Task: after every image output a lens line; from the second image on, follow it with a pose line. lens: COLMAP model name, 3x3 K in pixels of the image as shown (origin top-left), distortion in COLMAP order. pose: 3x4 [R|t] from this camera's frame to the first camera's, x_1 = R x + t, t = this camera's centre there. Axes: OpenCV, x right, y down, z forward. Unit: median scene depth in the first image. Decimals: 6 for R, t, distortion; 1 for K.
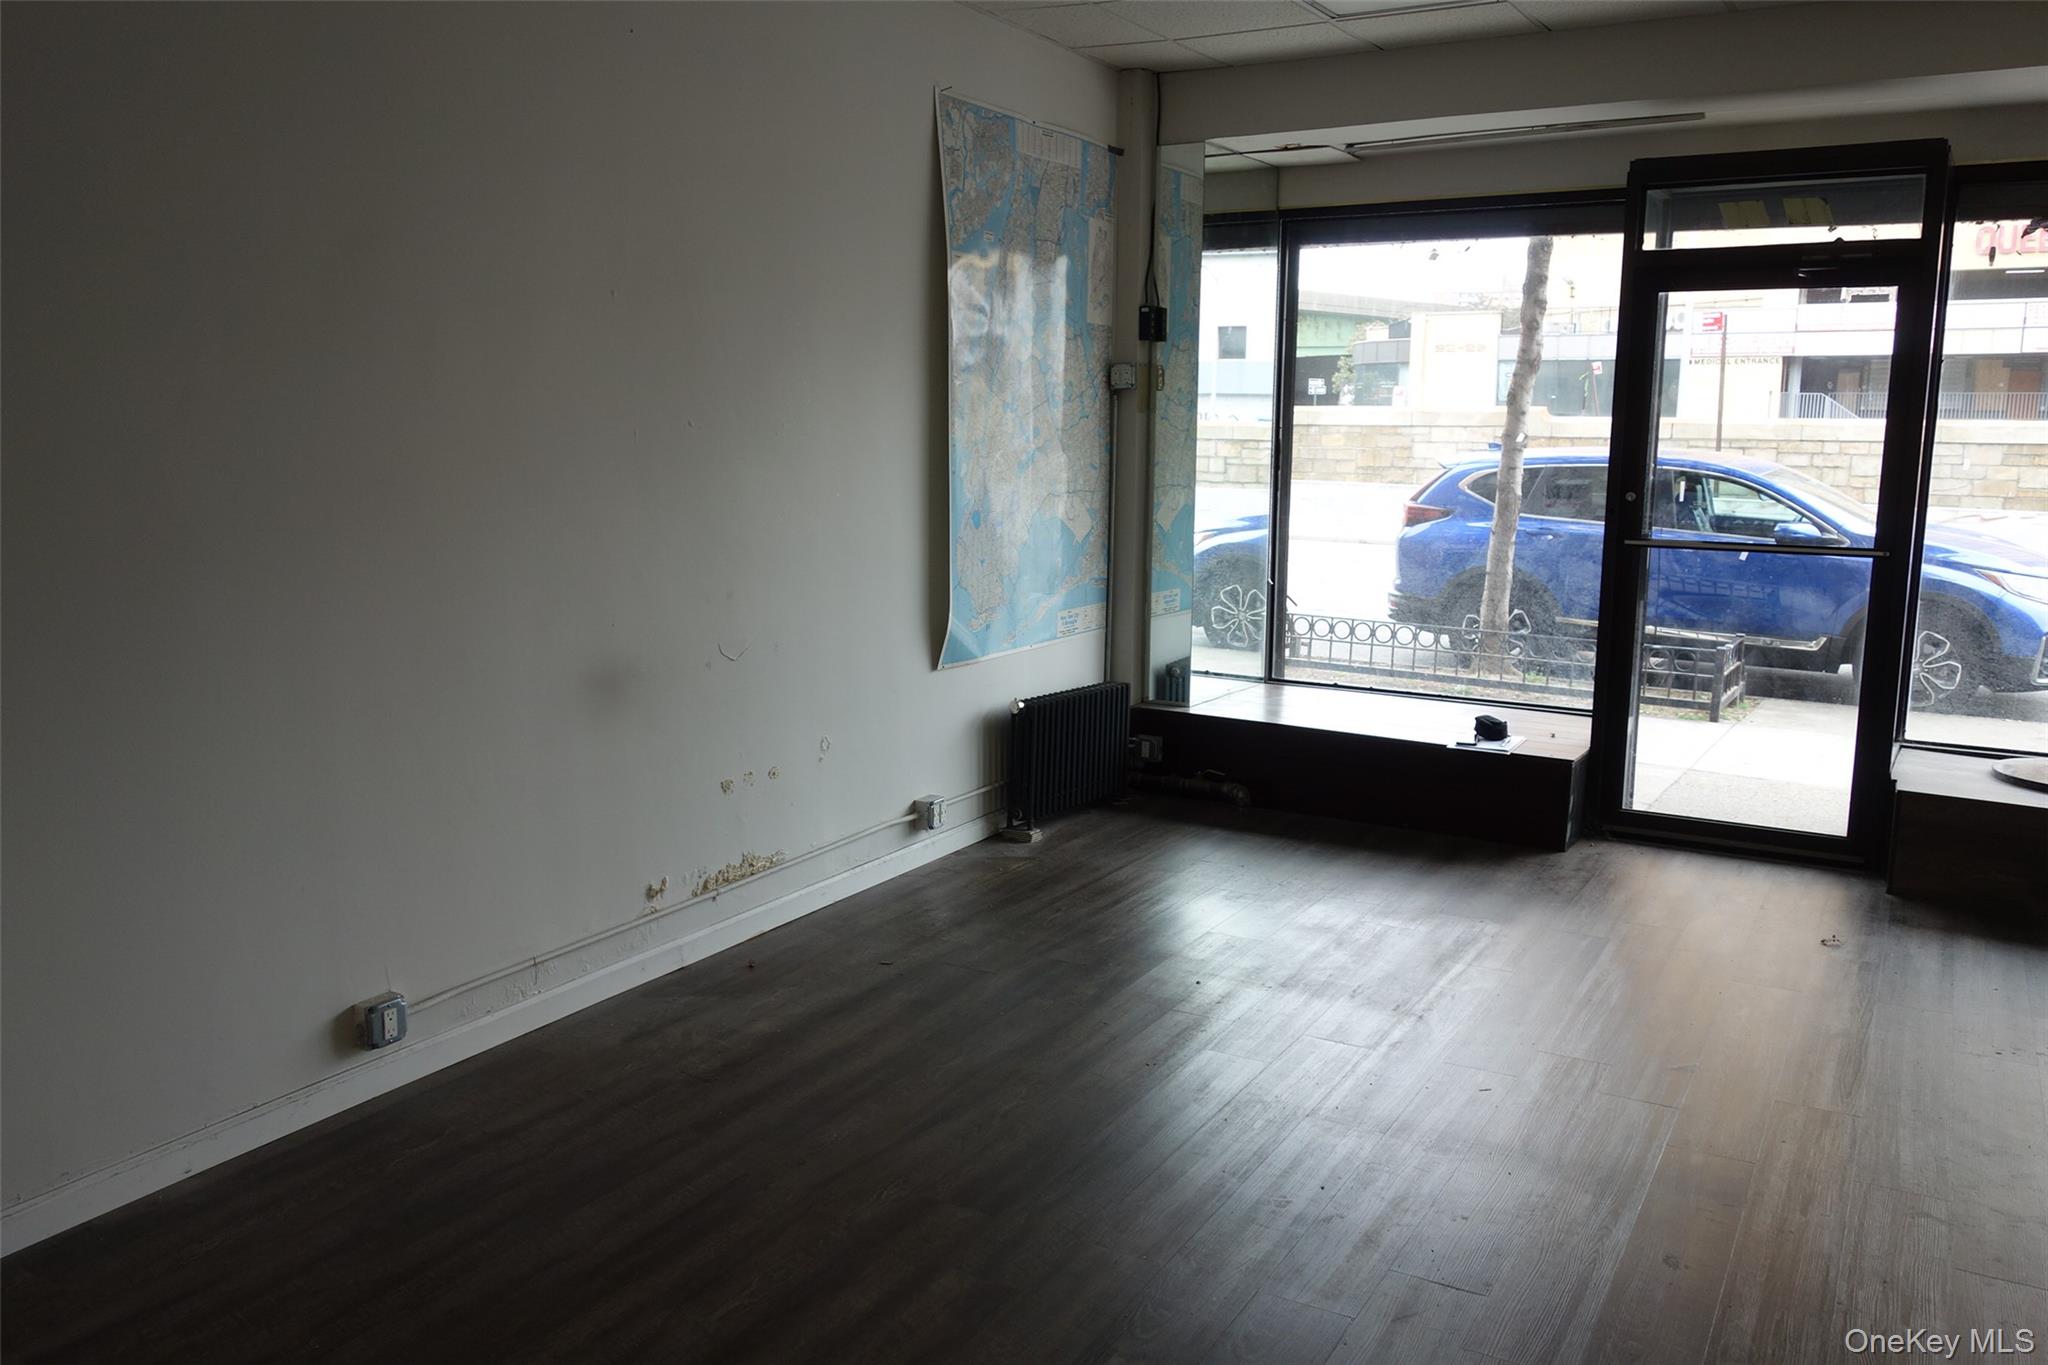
lens RADIAL K [[1604.9, 0, 1024.0], [0, 1604.9, 682.5], [0, 0, 1]] dist [0.000731, -0.000875]
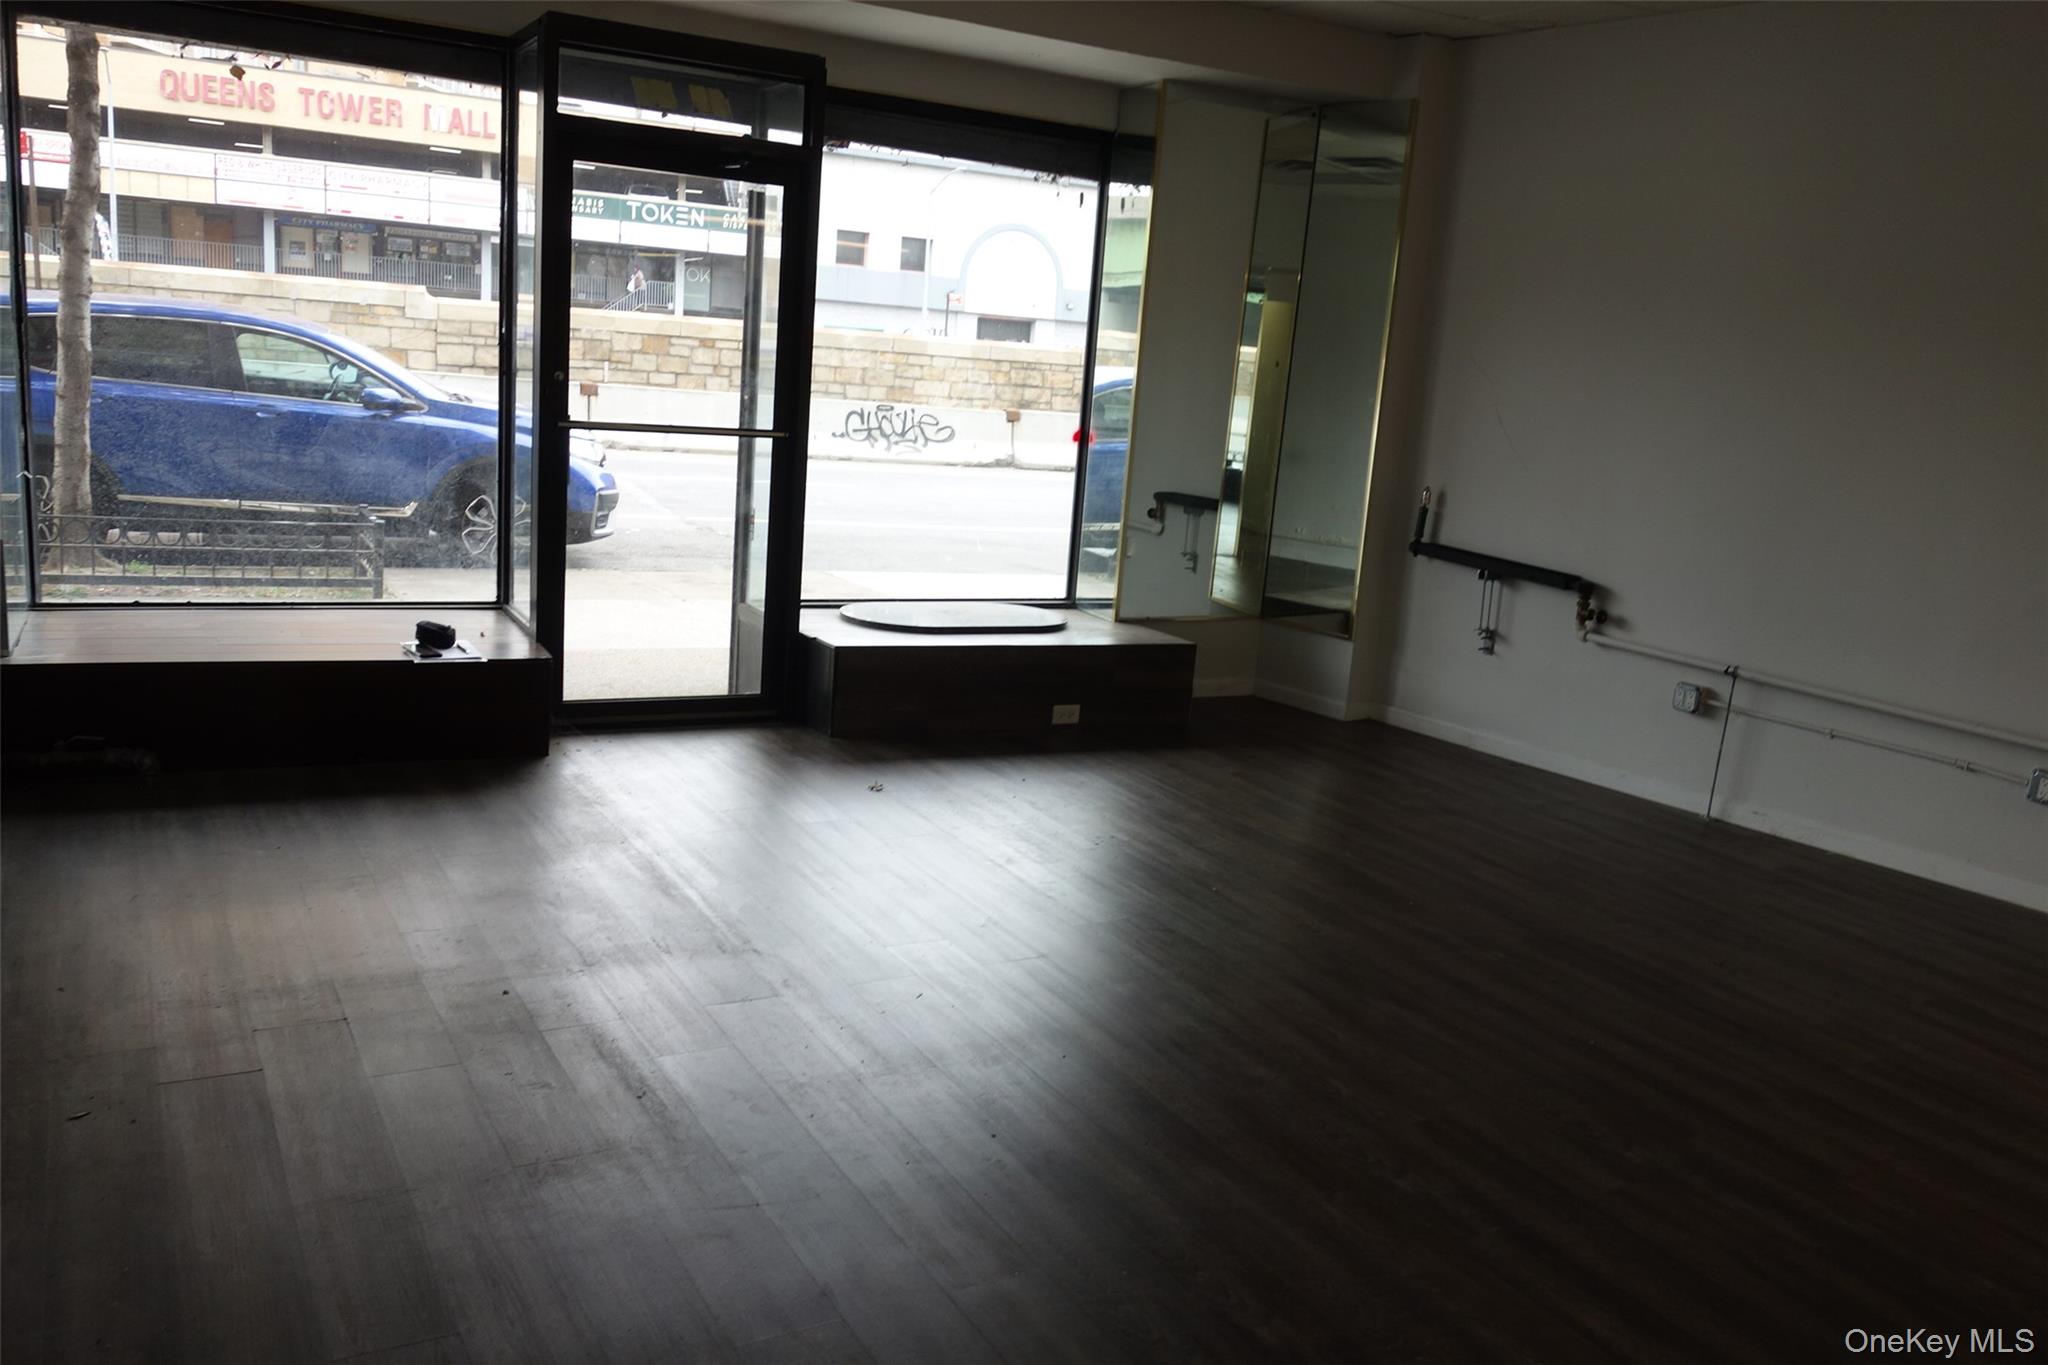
lens RADIAL K [[1604.9, 0, 1024.0], [0, 1604.9, 682.5], [0, 0, 1]] dist [0.000731, -0.000875]
pose [[0.507227, -0.147424, 0.849110, -0.190951], [0.065828, 0.989009, 0.132391, -0.026213], [-0.859295, -0.011256, 0.511357, 0.162684]]
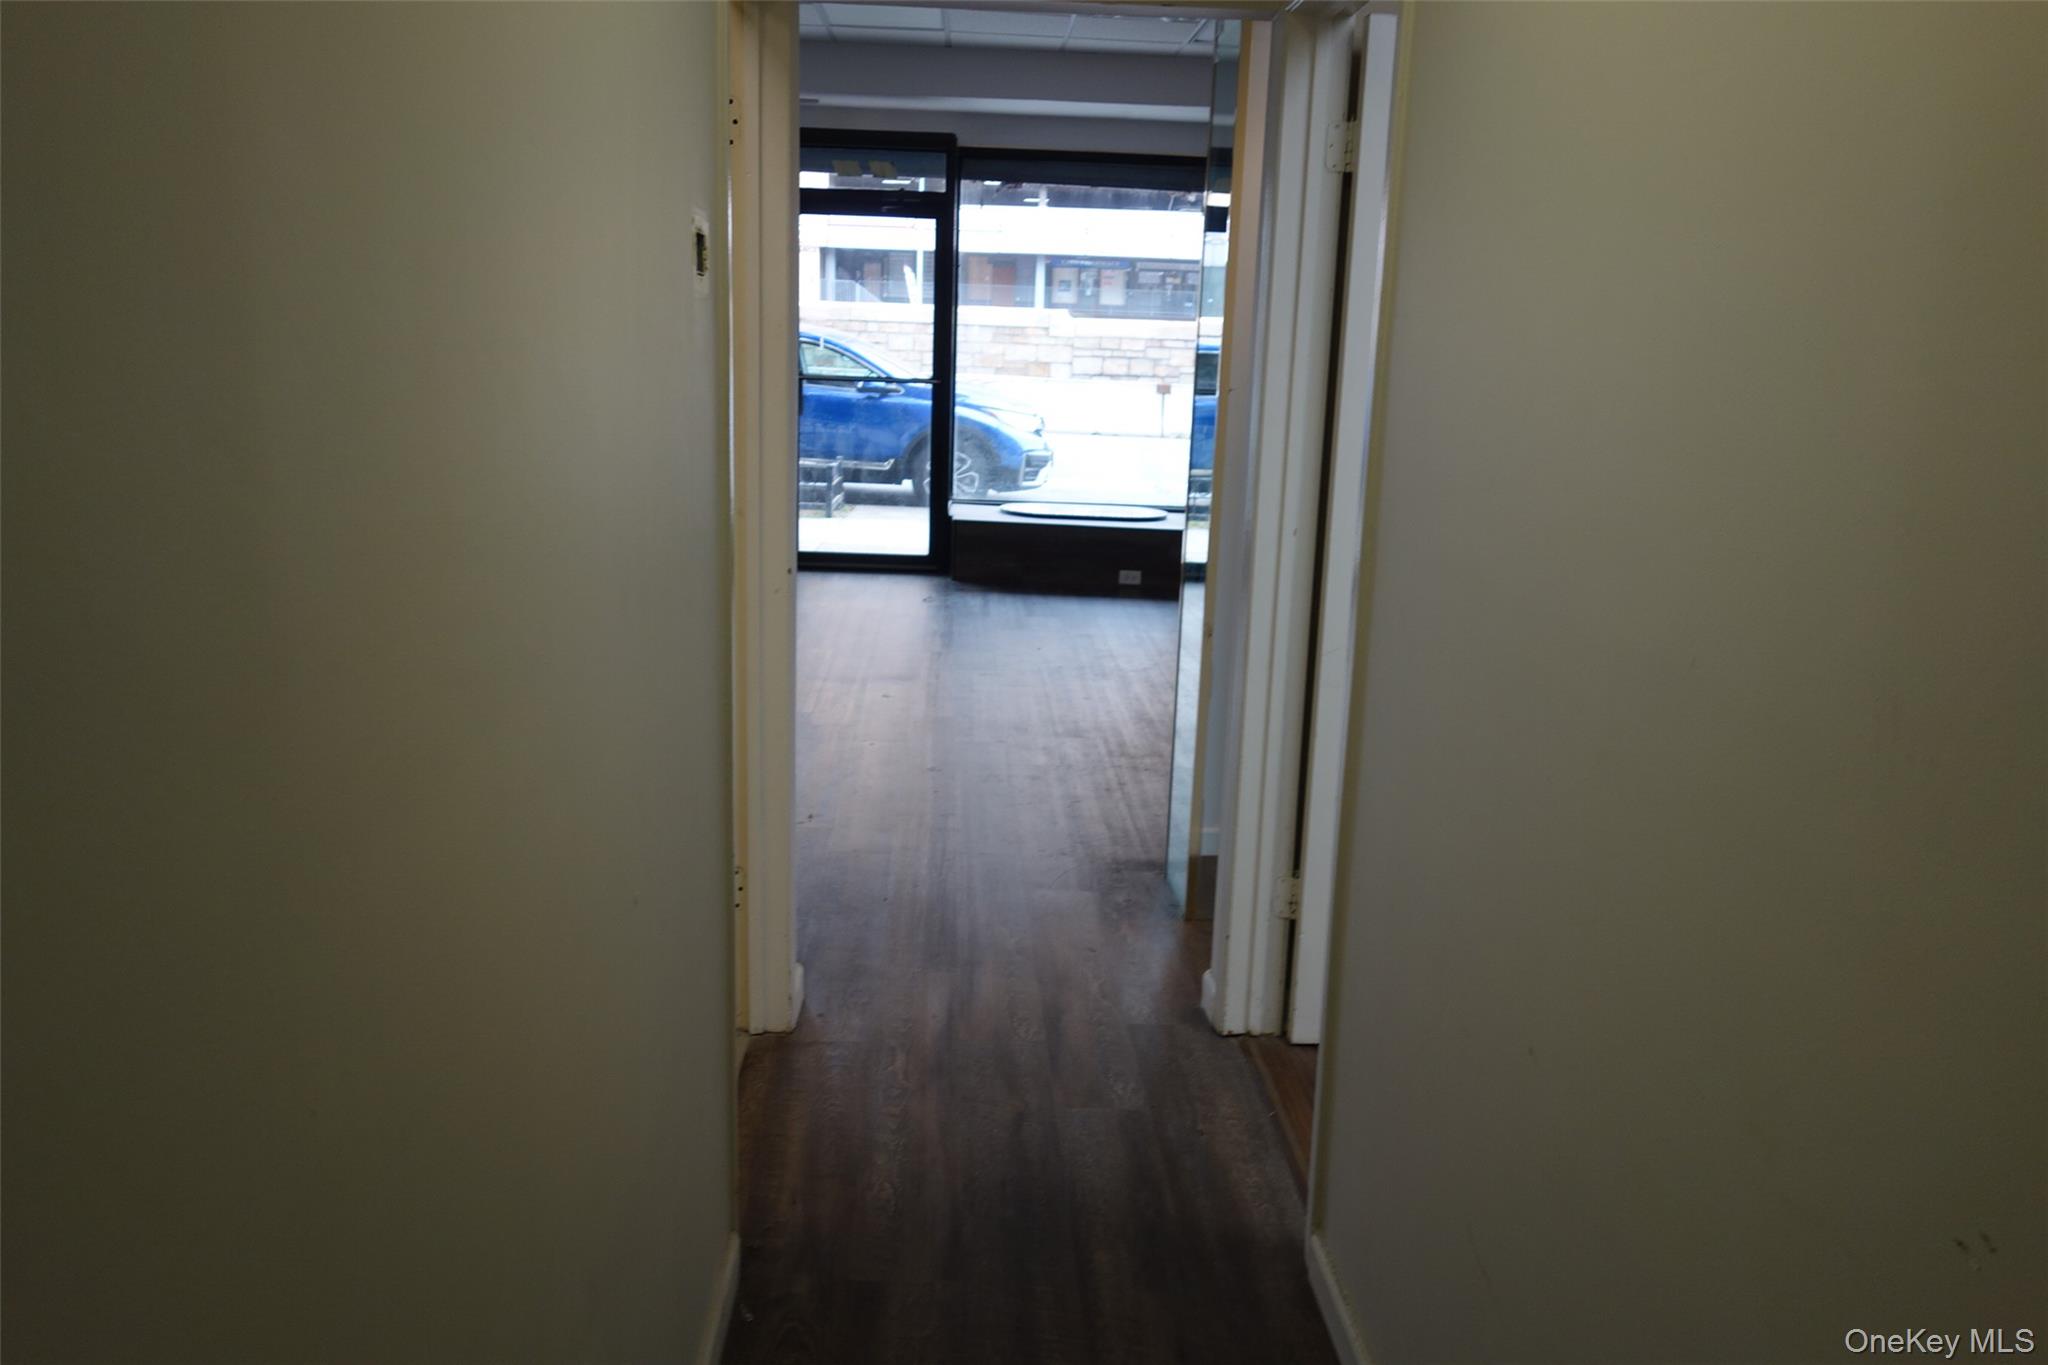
lens RADIAL K [[1604.9, 0, 1024.0], [0, 1604.9, 682.5], [0, 0, 1]] dist [0.000731, -0.000875]
pose [[0.845578, -0.098040, 0.524772, -0.168269], [0.059111, 0.994142, 0.090481, 0.048243], [-0.530569, -0.045489, 0.846420, -0.271670]]
